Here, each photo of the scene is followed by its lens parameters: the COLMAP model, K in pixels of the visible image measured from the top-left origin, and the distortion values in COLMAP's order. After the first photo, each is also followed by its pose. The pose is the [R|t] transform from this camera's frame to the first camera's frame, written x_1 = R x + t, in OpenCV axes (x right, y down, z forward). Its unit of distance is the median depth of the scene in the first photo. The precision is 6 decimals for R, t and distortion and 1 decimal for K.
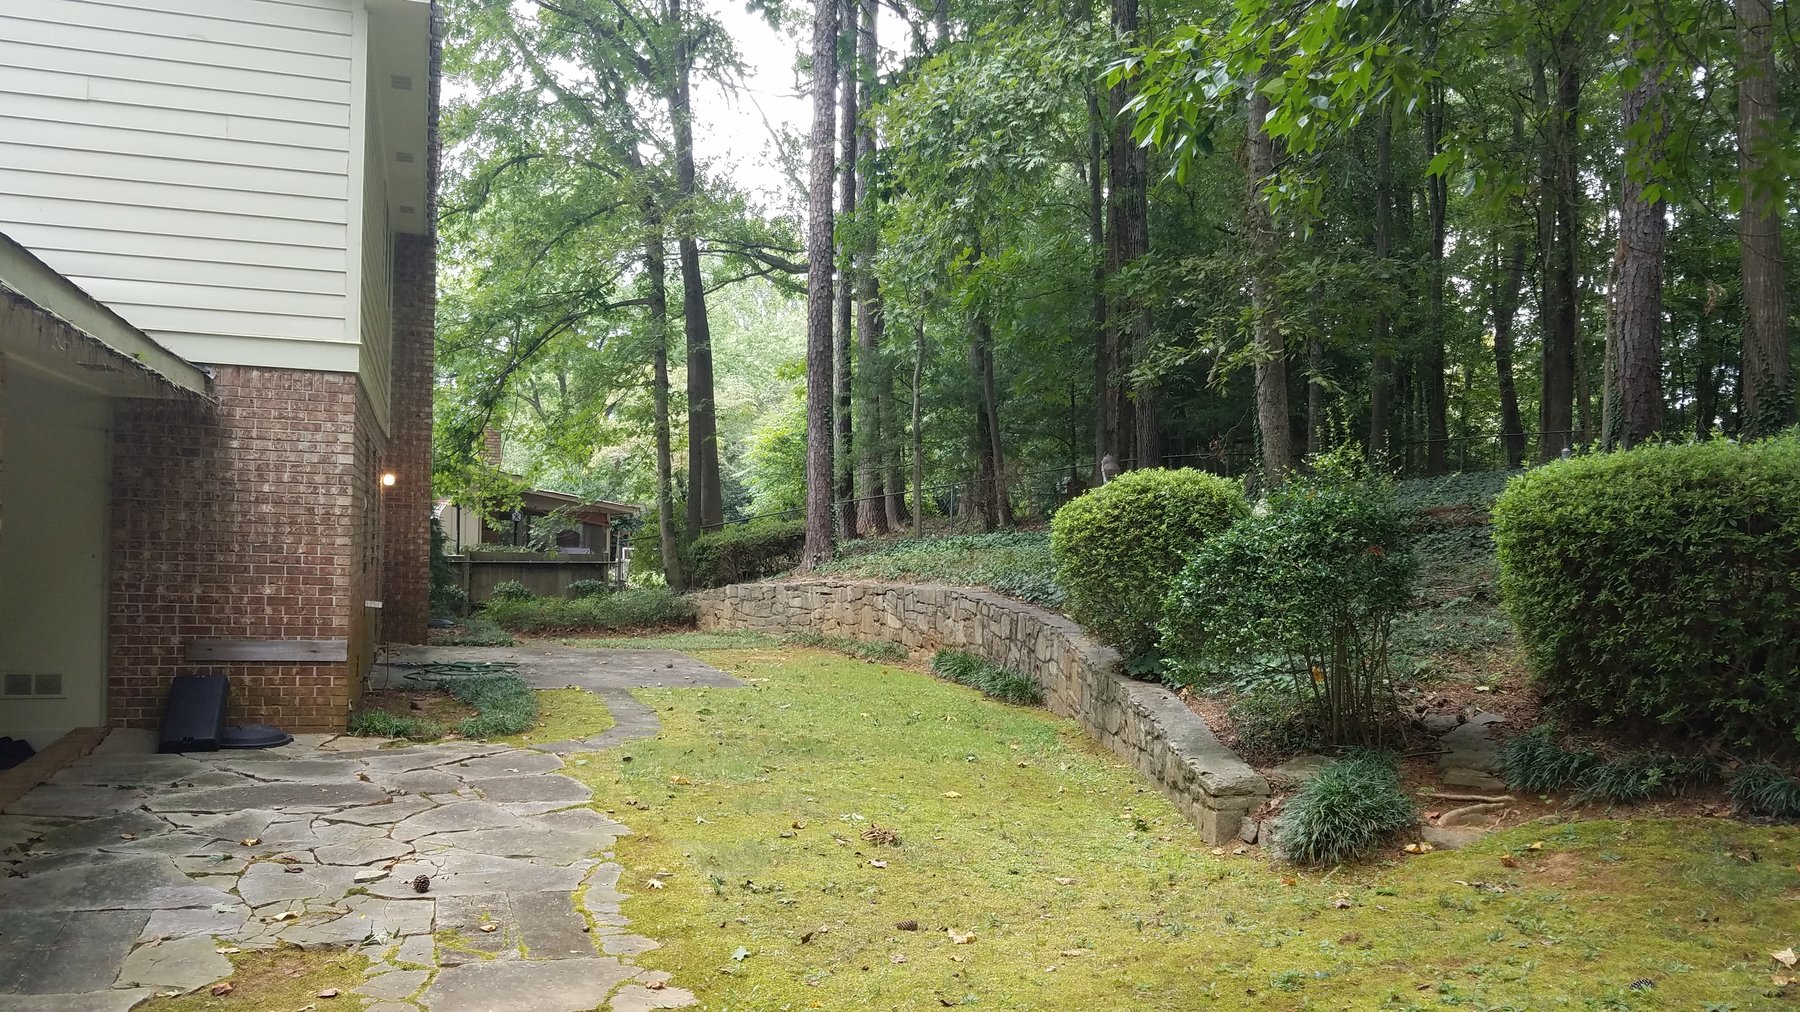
lens RADIAL K [[1410.7, 0, 903.5], [0, 1410.7, 507.0], [0, 0, 1]] dist [0.005072, 0.019153]
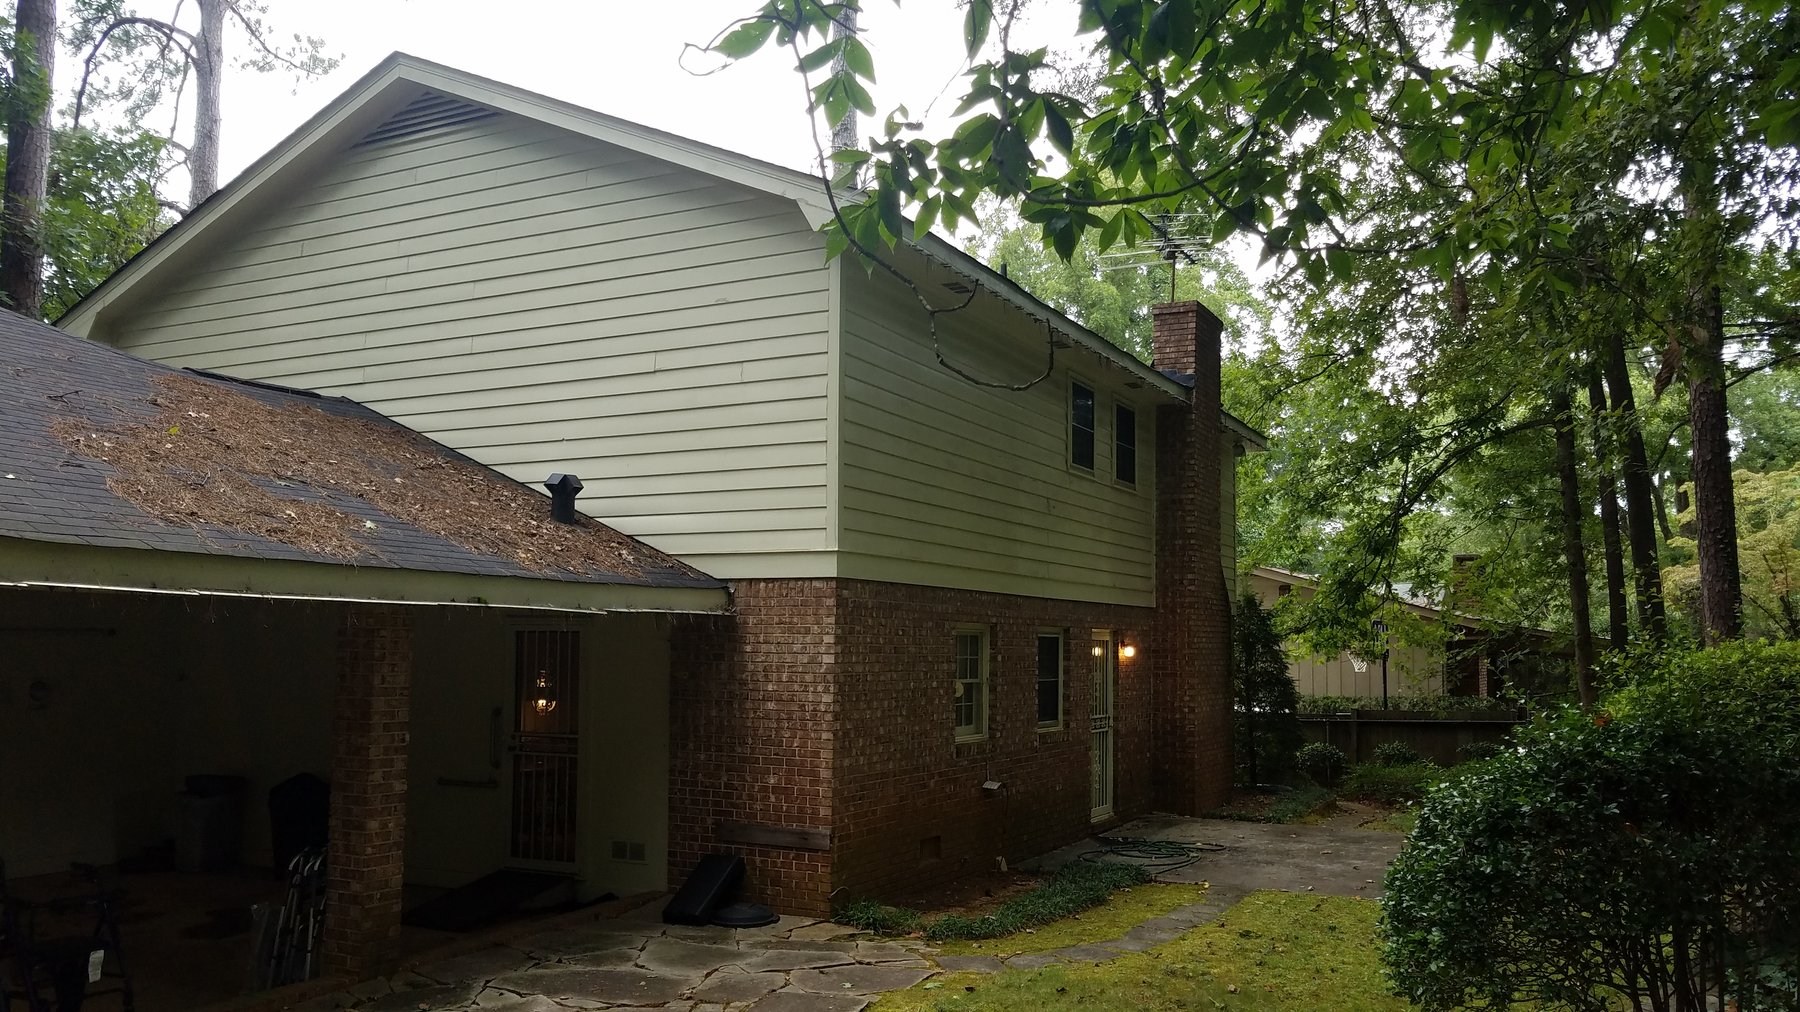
lens RADIAL K [[1410.7, 0, 907.3], [0, 1410.7, 548.0], [0, 0, 1]] dist [0.005072, 0.019153]
pose [[0.702586, -0.070005, -0.708147, 0.418363], [0.024876, 0.996957, -0.073875, -0.037964], [0.711164, 0.034288, 0.702190, 0.294454]]
